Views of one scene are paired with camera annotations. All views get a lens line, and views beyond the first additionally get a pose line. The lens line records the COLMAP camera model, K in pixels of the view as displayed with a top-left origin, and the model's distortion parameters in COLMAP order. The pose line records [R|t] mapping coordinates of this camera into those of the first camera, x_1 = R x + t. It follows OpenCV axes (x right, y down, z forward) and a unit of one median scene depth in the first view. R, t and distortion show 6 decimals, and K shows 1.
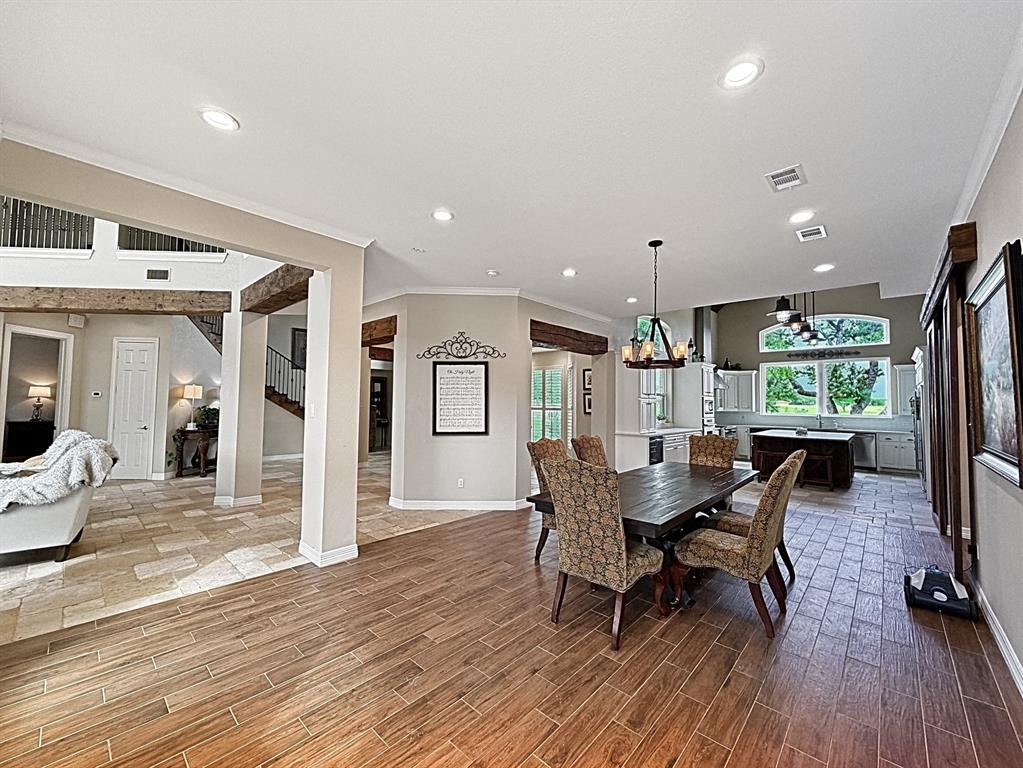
lens RADIAL K [[409.0, 0, 508.1], [0, 409.0, 385.9], [0, 0, 1]] dist [-0.000568, -0.000150]
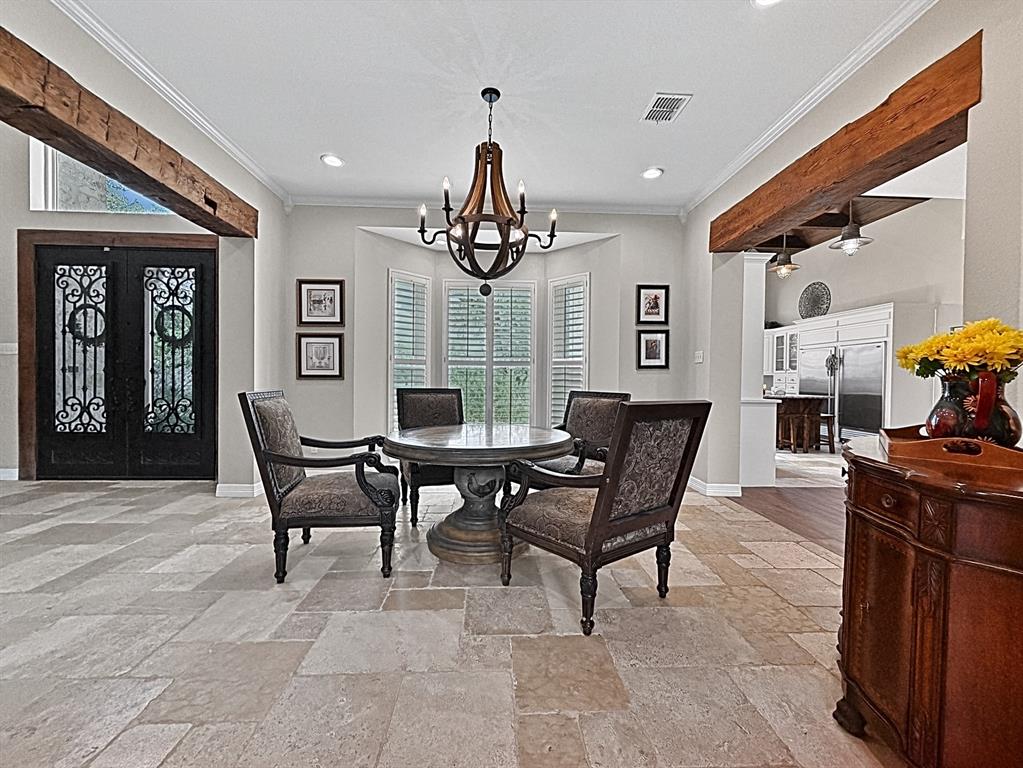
lens RADIAL K [[409.0, 0, 509.4], [0, 409.0, 385.2], [0, 0, 1]] dist [-0.000568, -0.000150]
pose [[0.699768, -0.015310, 0.714206, -0.351309], [-0.033737, 0.997947, 0.054448, 0.073510], [-0.713573, -0.062196, 0.697815, 0.829408]]
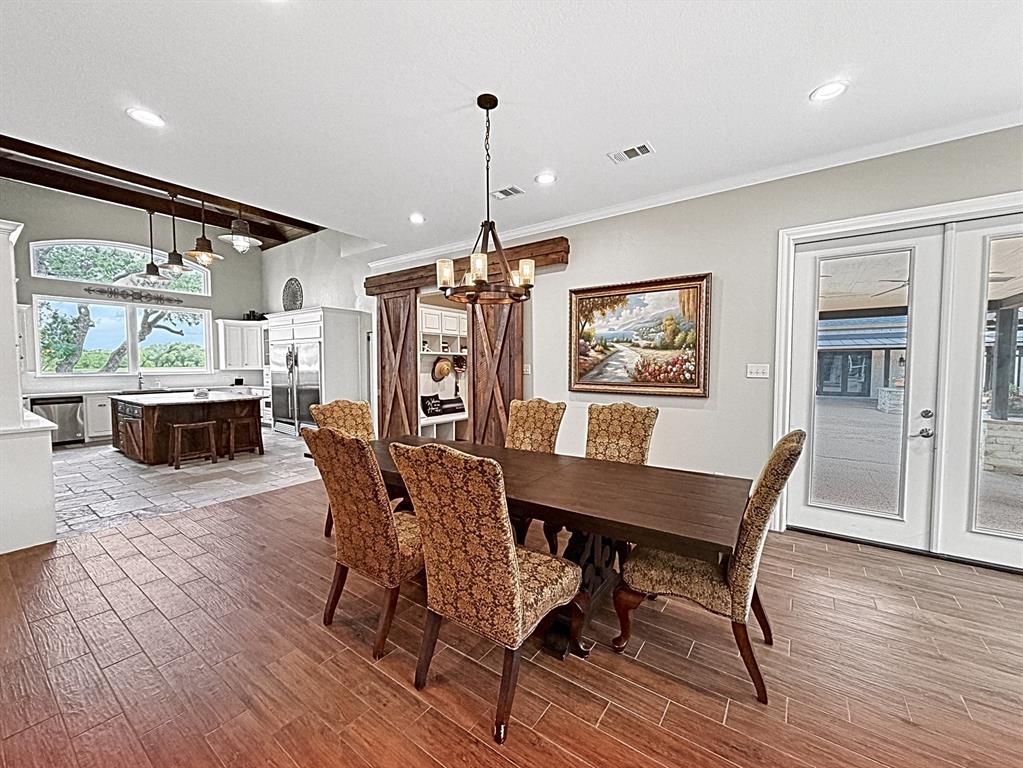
lens RADIAL K [[409.0, 0, 510.6], [0, 409.0, 385.4], [0, 0, 1]] dist [-0.000568, -0.000150]
pose [[-0.123173, -0.061082, 0.990504, -0.156070], [-0.040851, 0.997570, 0.056438, 0.028855], [-0.991544, -0.033512, -0.125369, 0.536276]]
